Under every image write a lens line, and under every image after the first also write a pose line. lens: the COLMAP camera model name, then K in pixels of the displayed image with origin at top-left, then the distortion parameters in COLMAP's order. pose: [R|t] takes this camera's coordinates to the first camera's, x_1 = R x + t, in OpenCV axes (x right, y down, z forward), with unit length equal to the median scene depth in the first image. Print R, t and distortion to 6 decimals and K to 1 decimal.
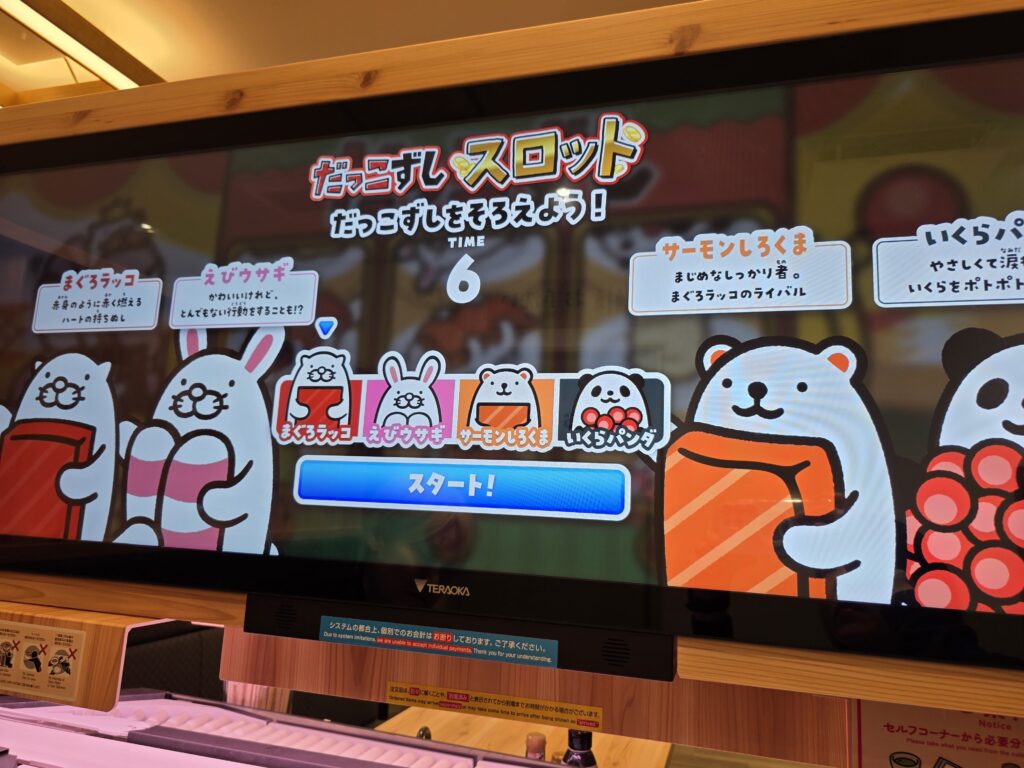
lens RADIAL K [[708.9, 0, 521.6], [0, 708.9, 377.5], [0, 0, 1]] dist [0.026921, -0.031065]
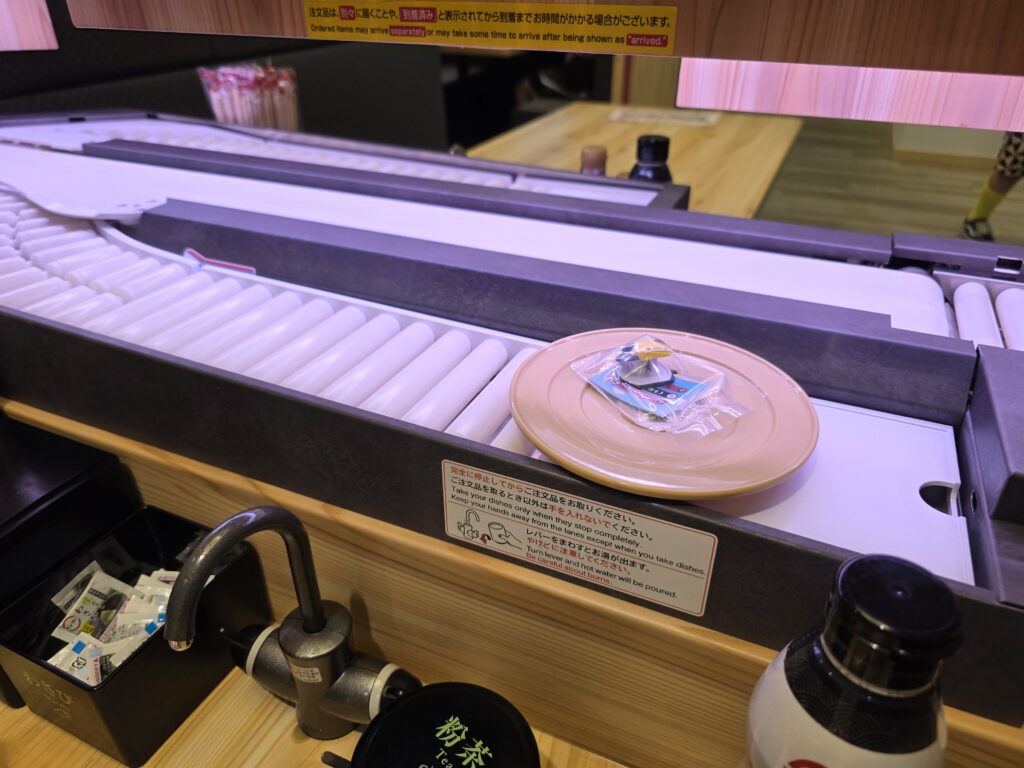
lens RADIAL K [[708.9, 0, 516.8], [0, 708.9, 390.6], [0, 0, 1]] dist [0.026921, -0.031065]
pose [[0.990931, 0.029654, -0.131059, 0.071605], [0.063209, 0.757829, 0.649385, 0.321234], [0.118577, -0.651779, 0.749082, 0.406189]]
